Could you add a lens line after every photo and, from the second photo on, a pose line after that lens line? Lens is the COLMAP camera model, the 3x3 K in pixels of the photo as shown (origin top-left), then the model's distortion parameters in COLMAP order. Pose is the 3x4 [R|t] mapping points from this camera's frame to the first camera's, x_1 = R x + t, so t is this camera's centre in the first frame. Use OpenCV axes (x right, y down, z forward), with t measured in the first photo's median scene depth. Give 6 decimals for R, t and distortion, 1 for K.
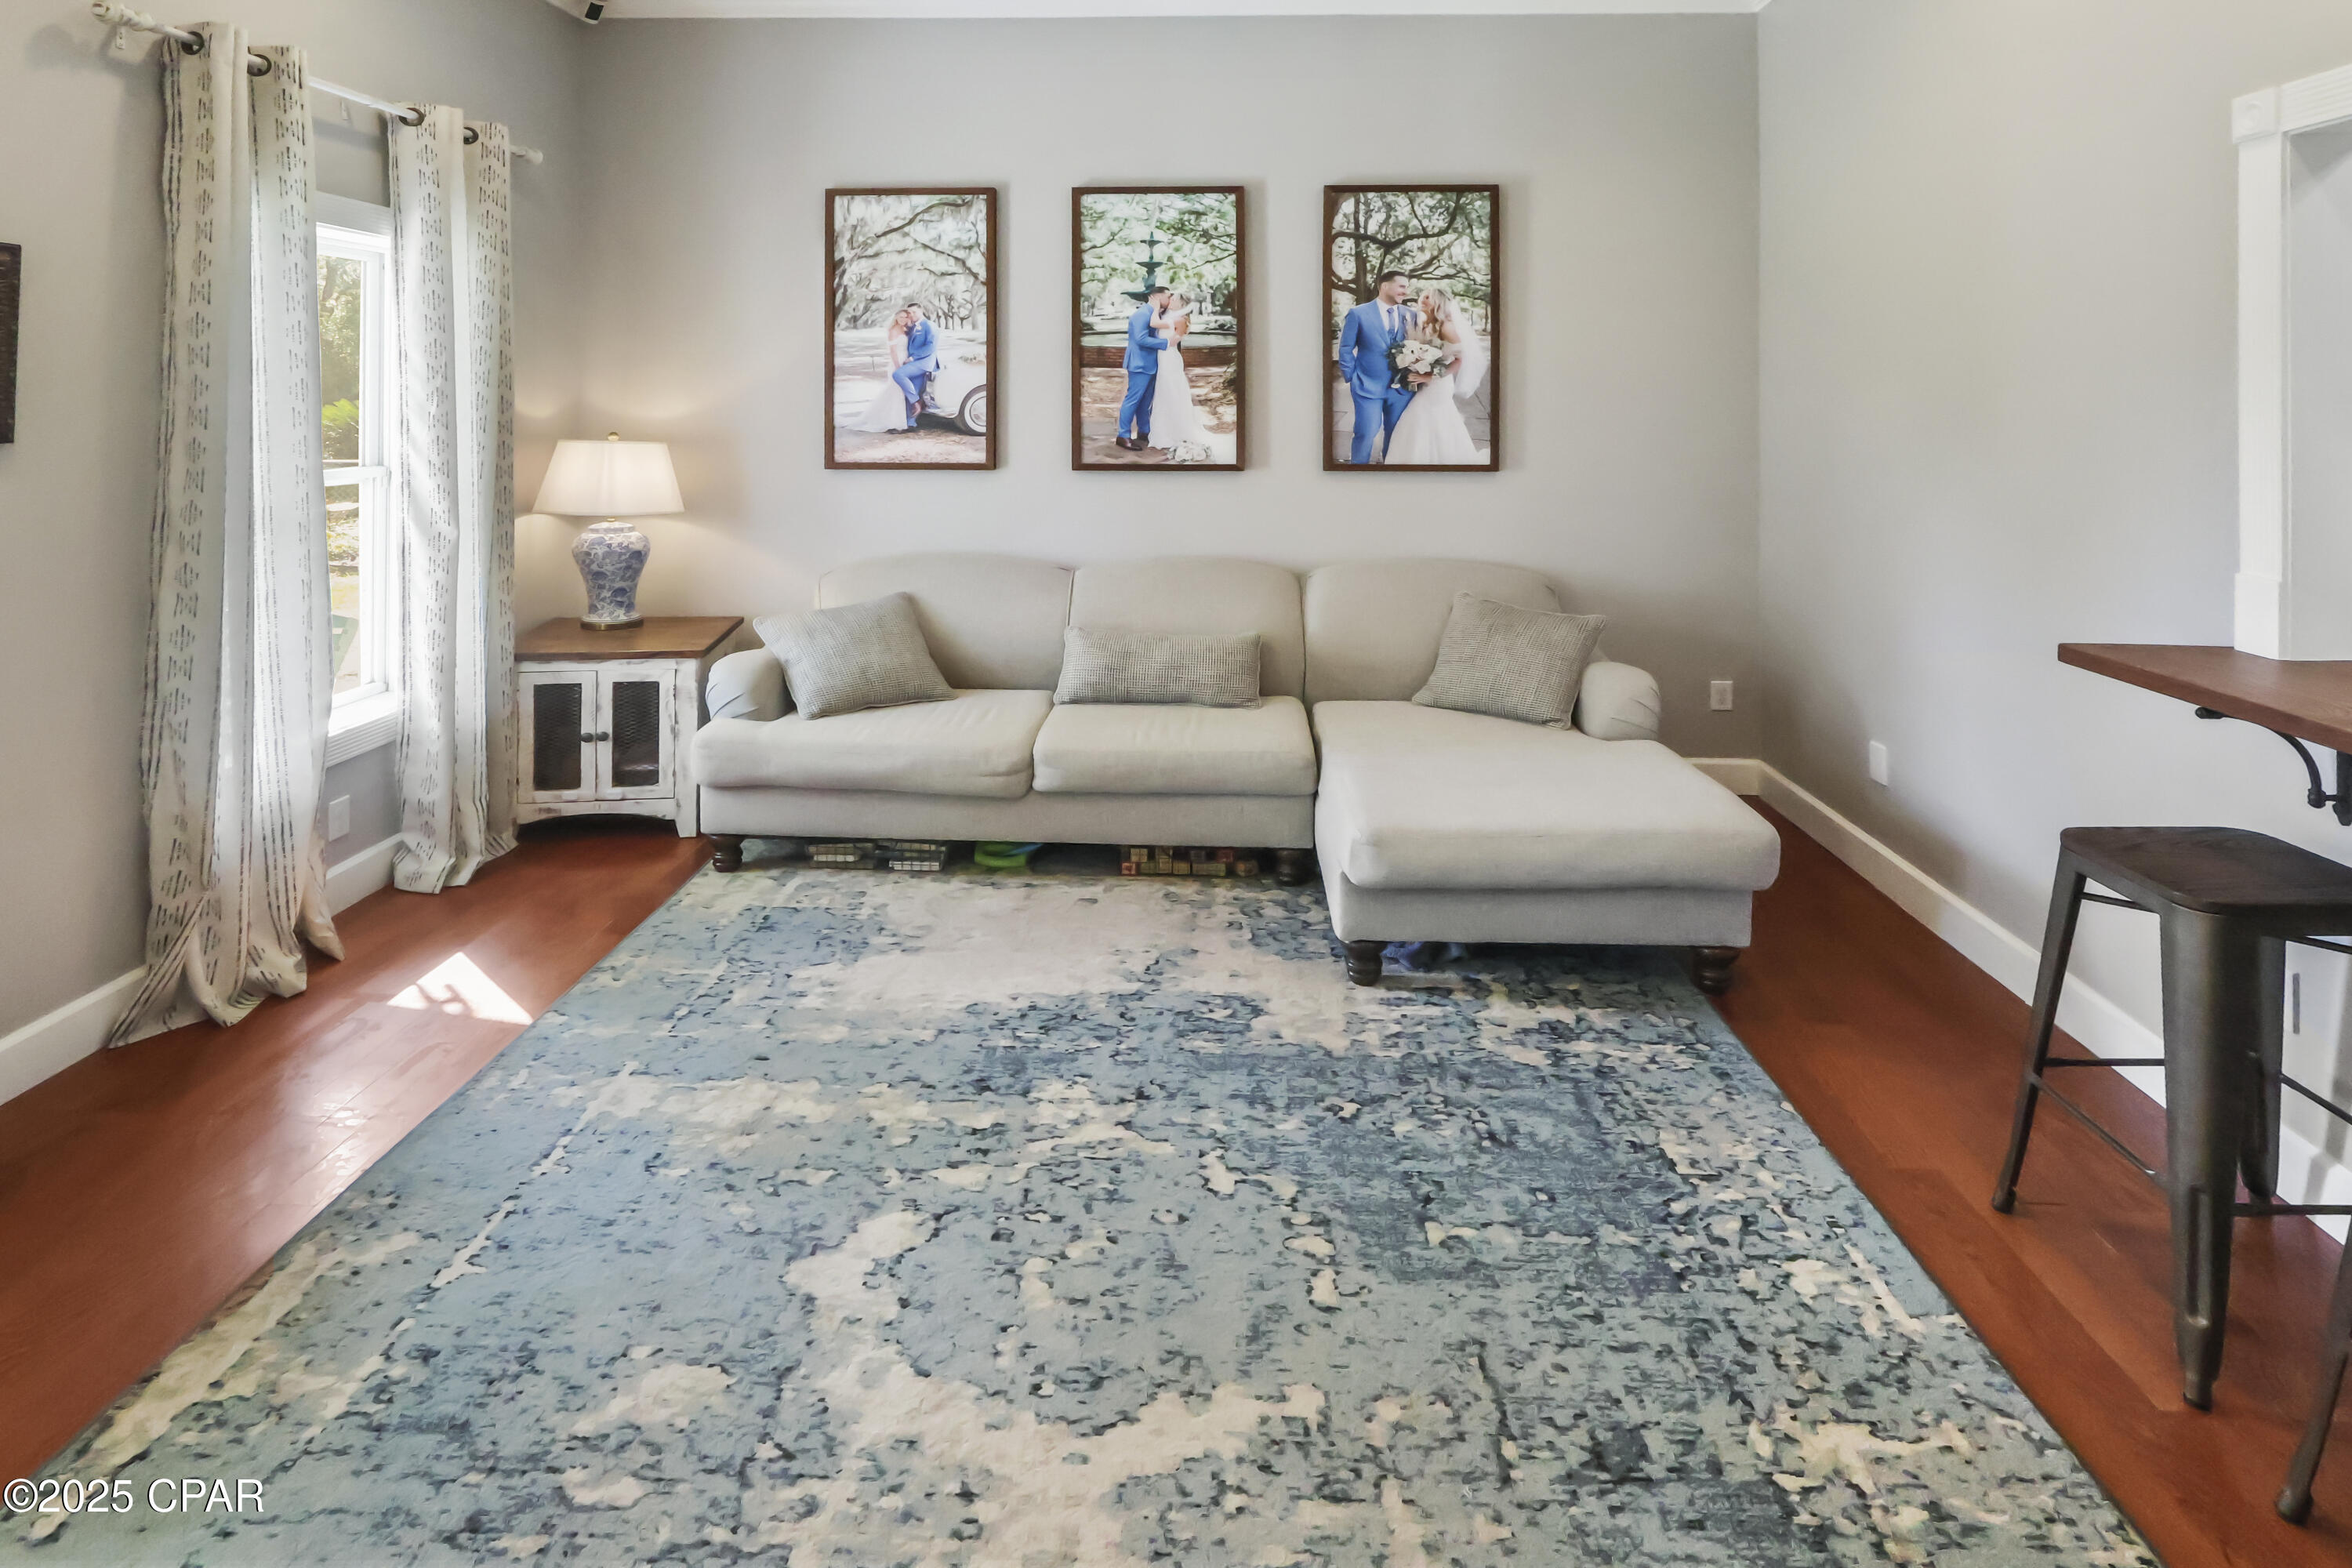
lens RADIAL K [[1201.2, 0, 1170.1], [0, 1201.2, 527.7], [0, 0, 1]] dist [-0.000306, -0.000273]
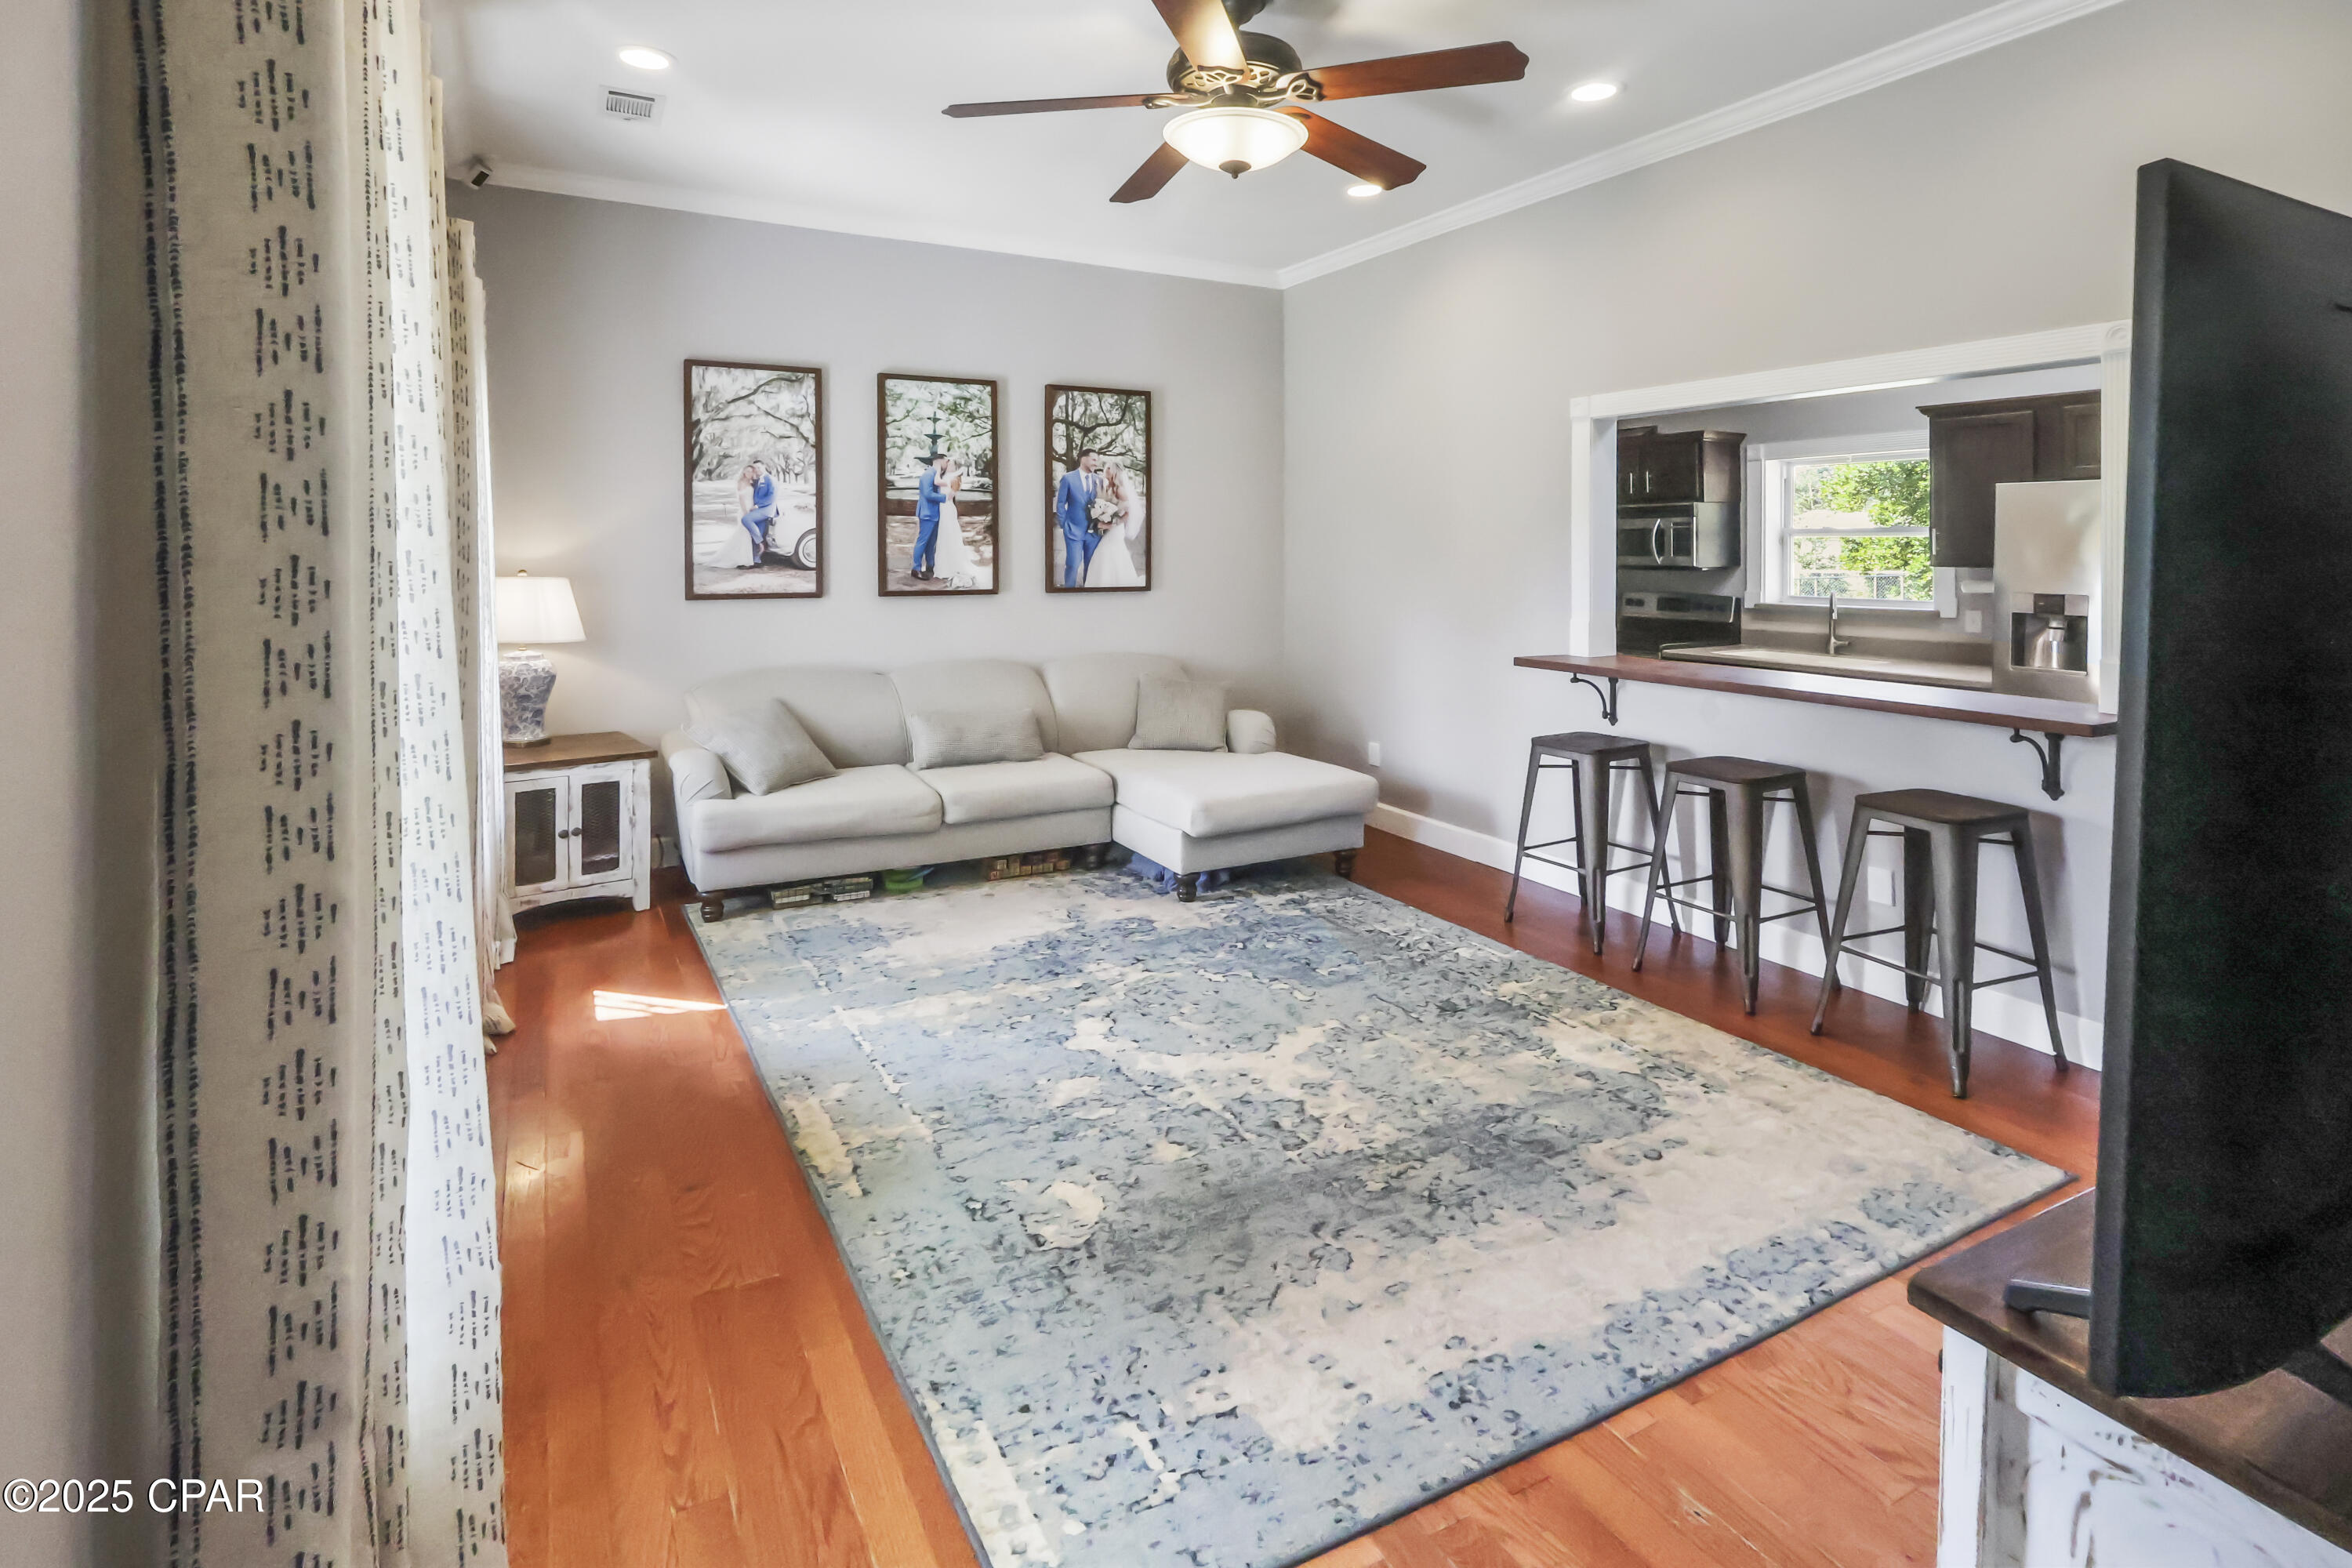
lens RADIAL K [[1173.8, 0, 1176.0], [0, 1173.8, 784.0], [0, 0, 1]] dist [0.000683, 0.000040]
pose [[0.835360, -0.111052, 0.538370, -0.530273], [0.060106, 0.991962, 0.111353, 0.031328], [-0.546408, -0.060660, 0.835319, -0.242748]]
